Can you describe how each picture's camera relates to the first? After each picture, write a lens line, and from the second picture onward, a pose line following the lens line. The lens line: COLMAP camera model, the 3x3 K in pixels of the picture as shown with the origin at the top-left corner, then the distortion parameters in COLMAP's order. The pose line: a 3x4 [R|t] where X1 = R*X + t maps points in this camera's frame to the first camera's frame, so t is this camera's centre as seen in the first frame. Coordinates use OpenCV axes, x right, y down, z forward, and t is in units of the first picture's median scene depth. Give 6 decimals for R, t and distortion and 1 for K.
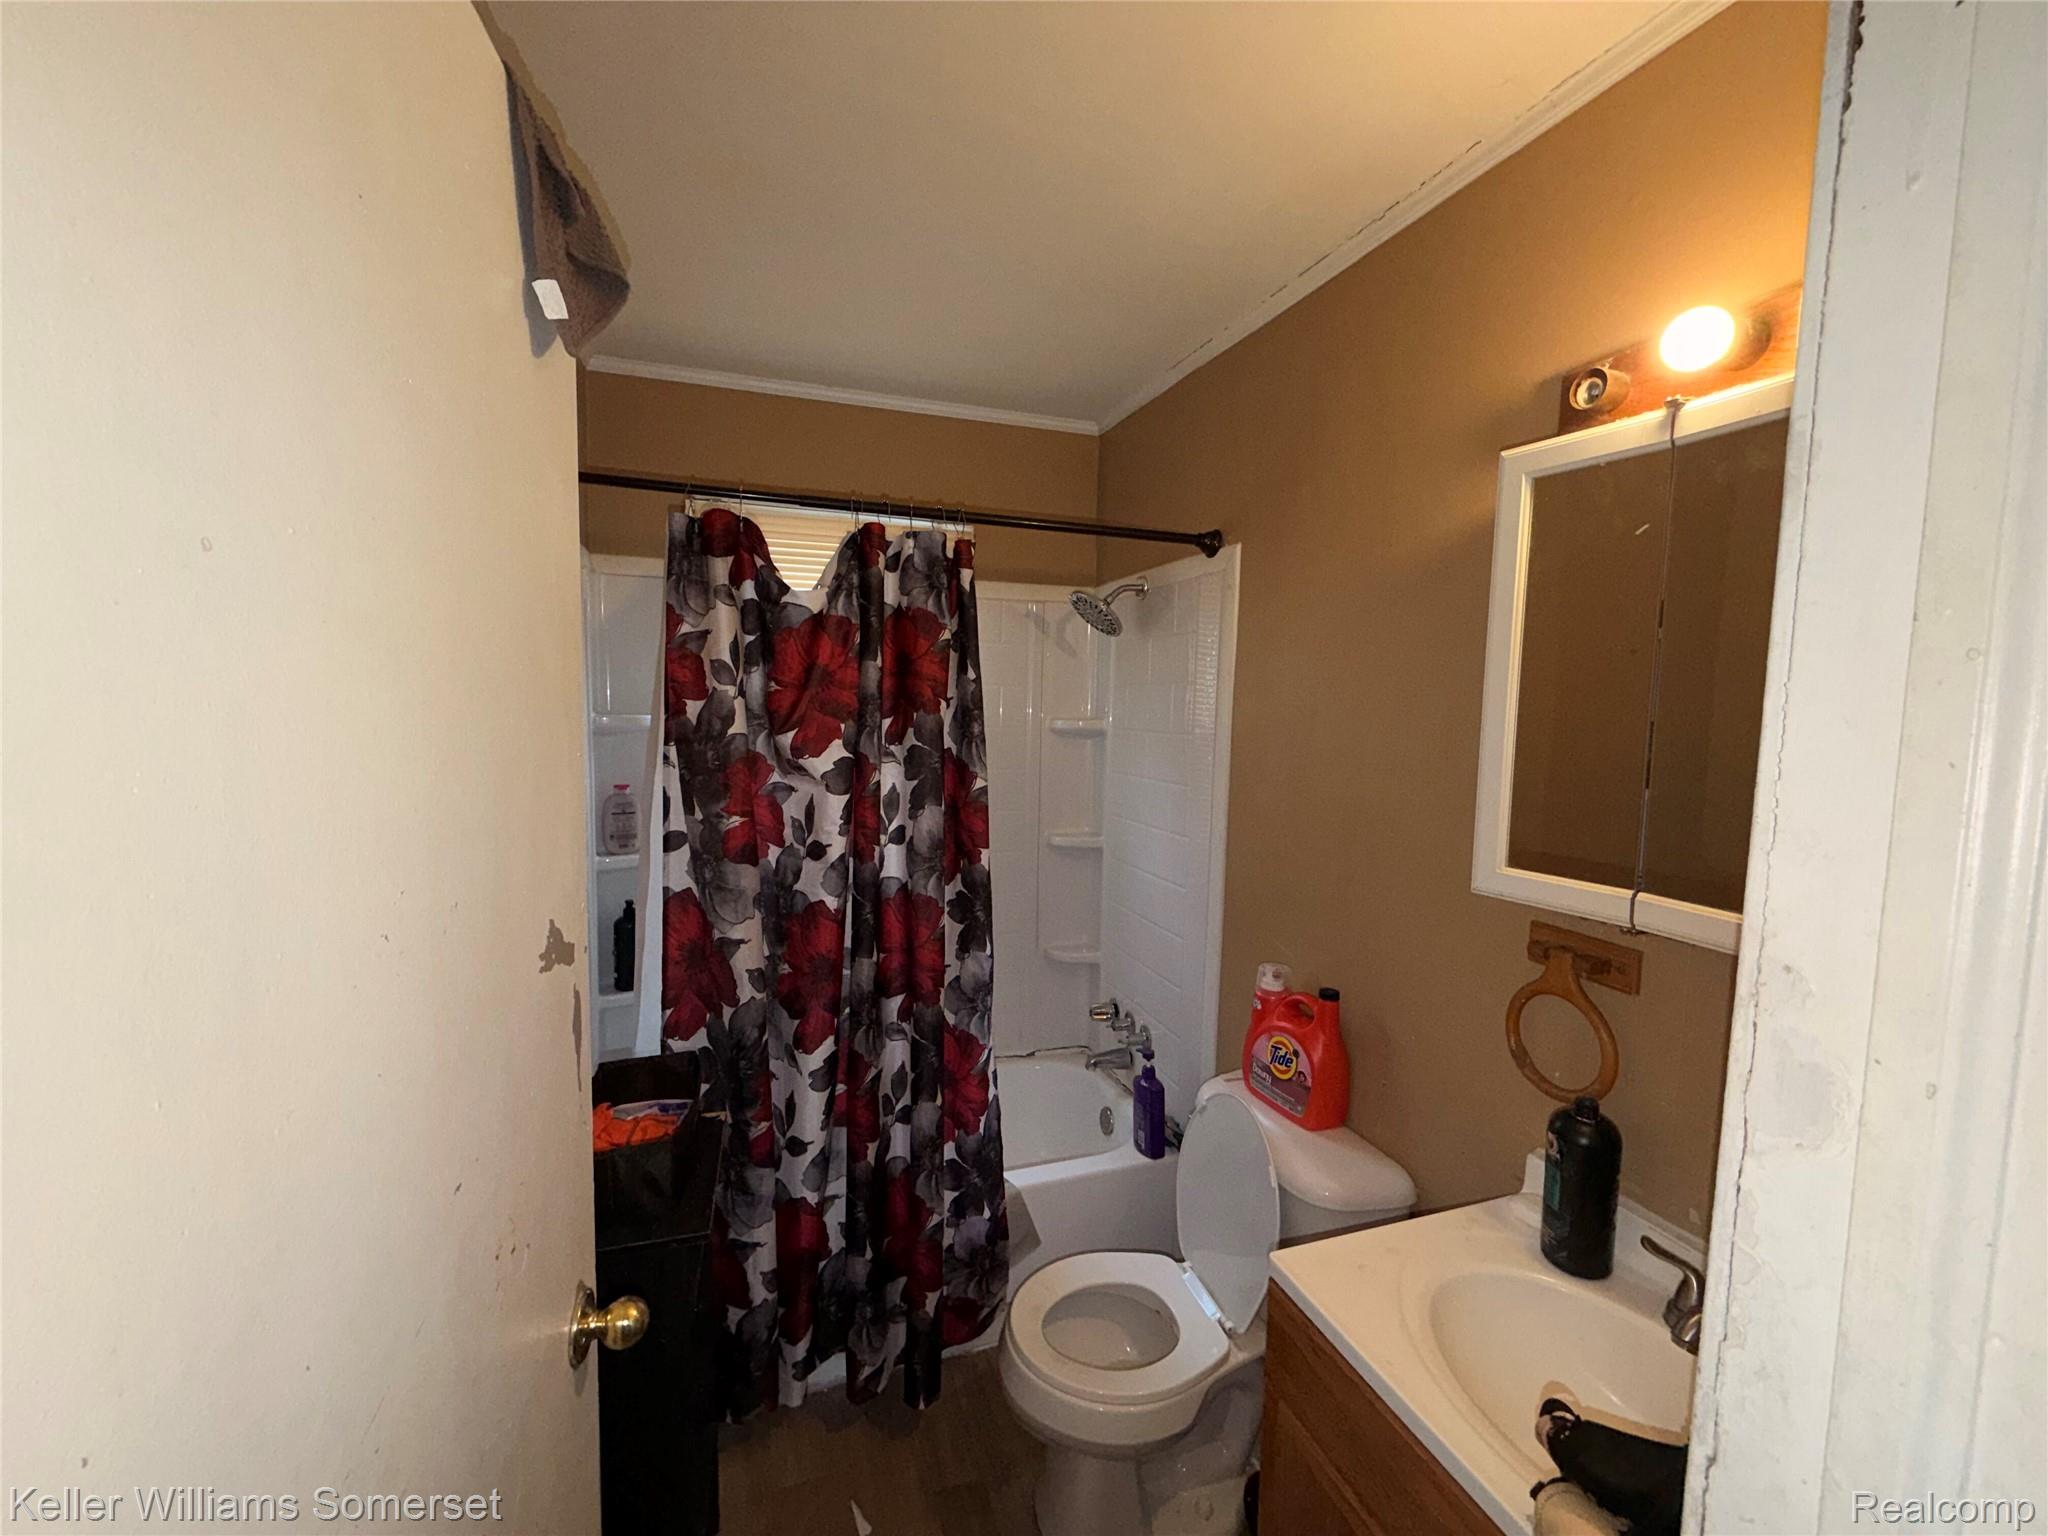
lens RADIAL K [[817.9, 0, 1014.8], [0, 817.9, 760.9], [0, 0, 1]] dist [-0.001240, 0.000251]
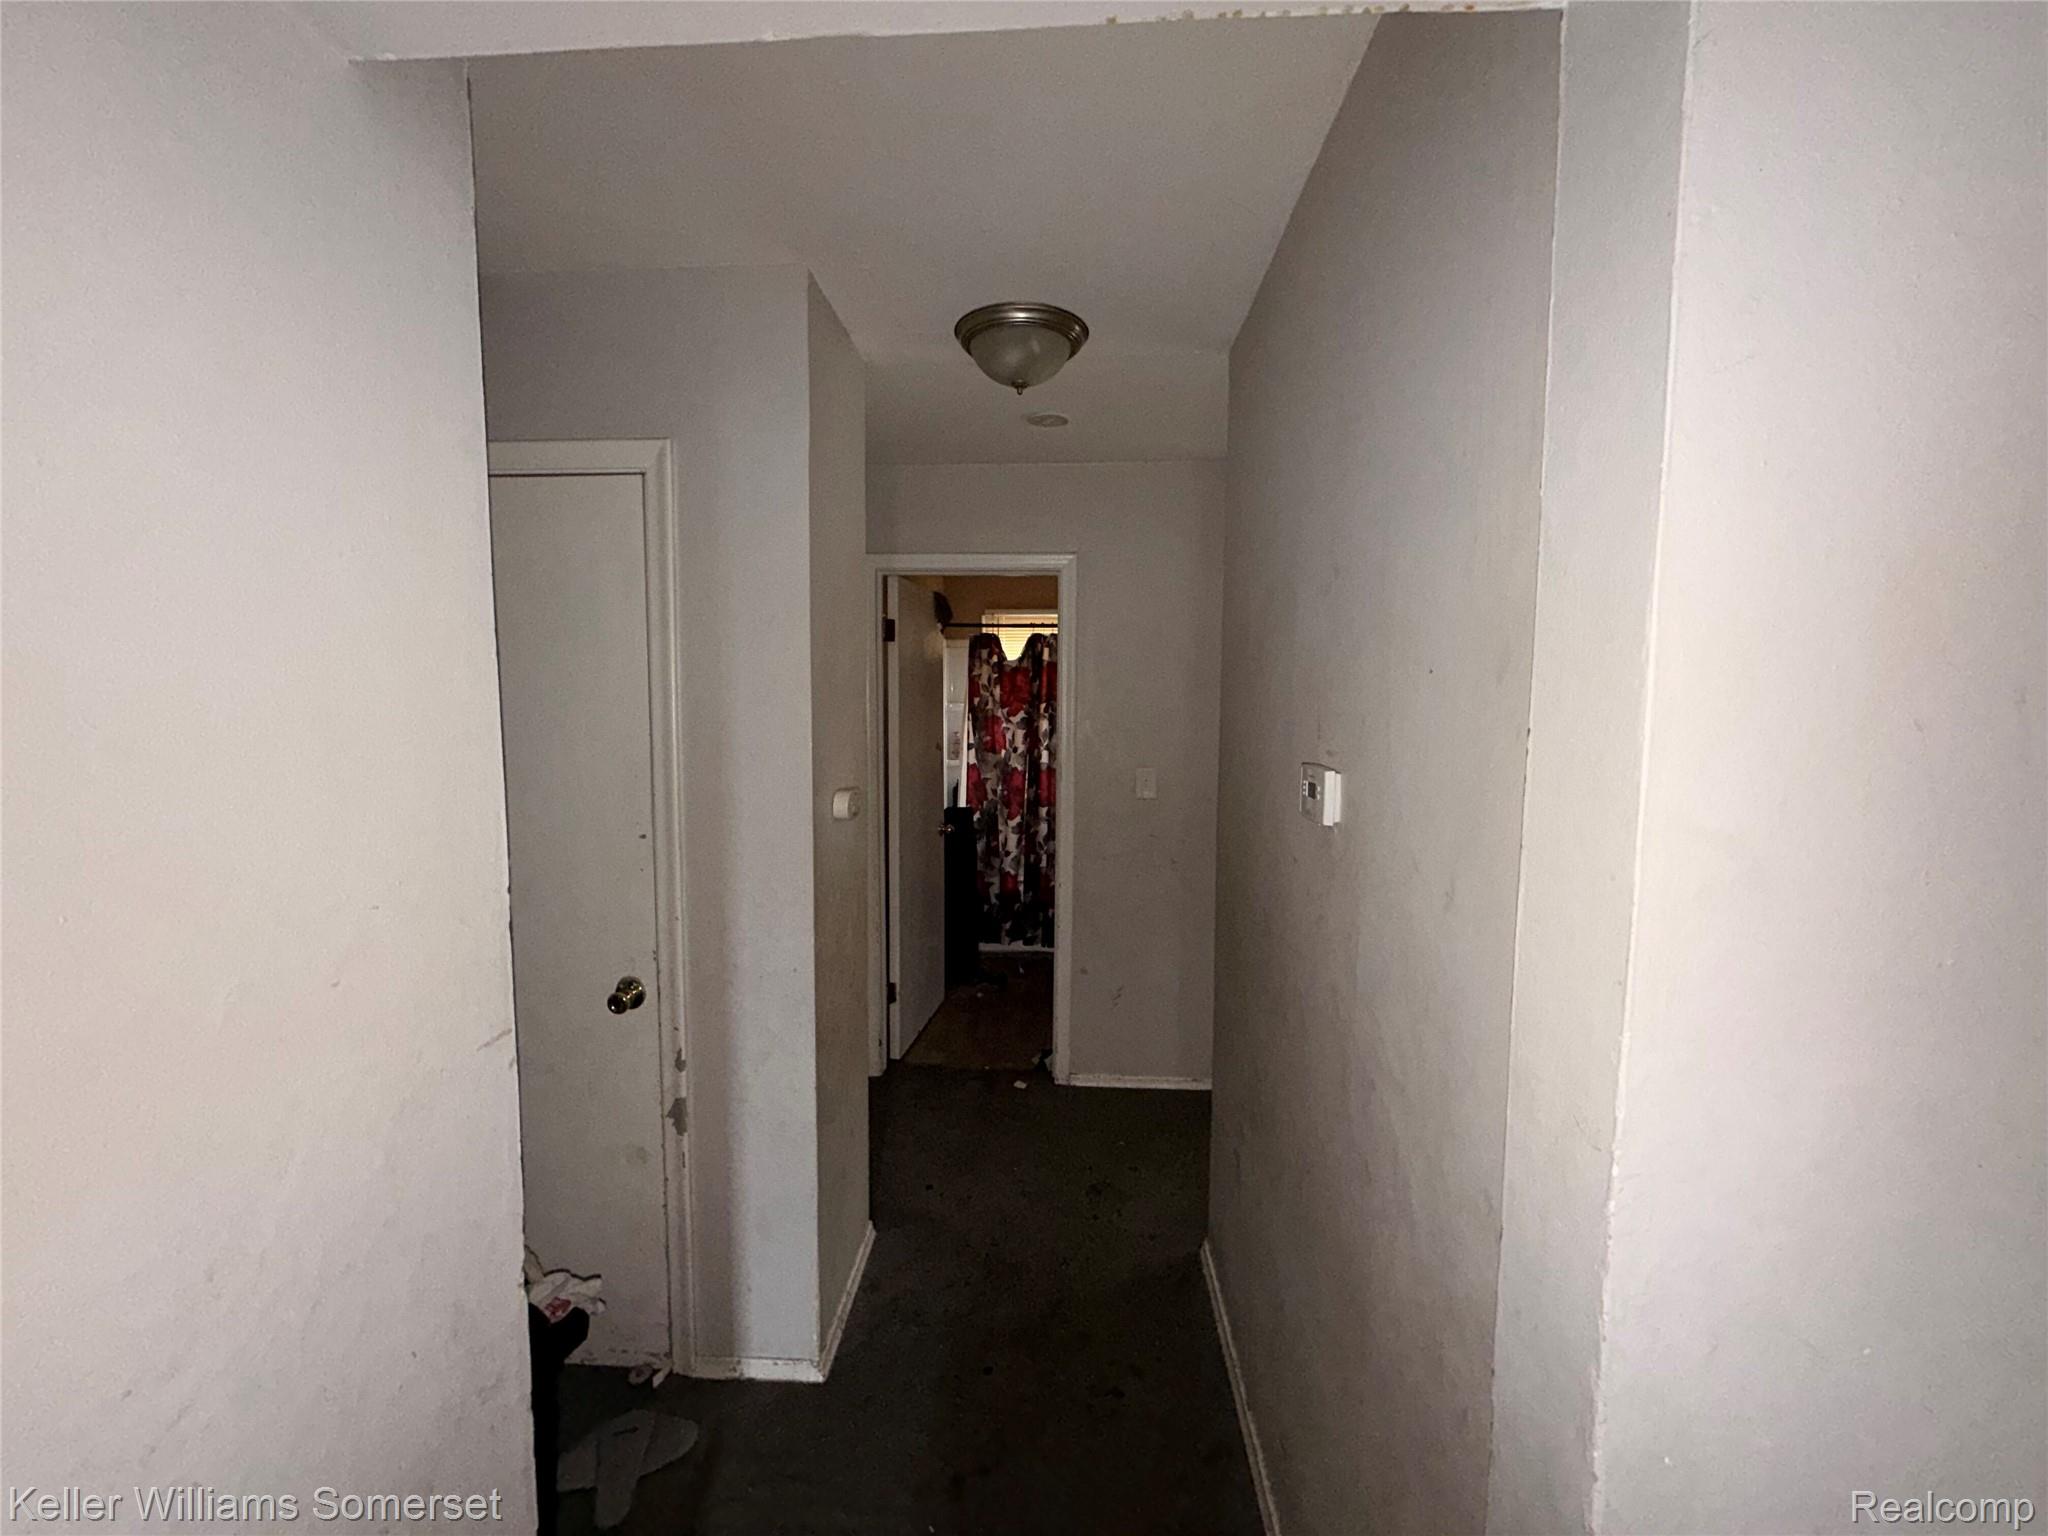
lens RADIAL K [[817.9, 0, 1021.8], [0, 817.9, 772.5], [0, 0, 1]] dist [-0.001240, 0.000251]
pose [[0.927589, 0.015640, -0.373276, 0.839219], [-0.014287, 0.999878, 0.006393, 0.169546], [0.373330, -0.000597, 0.927698, -1.625984]]
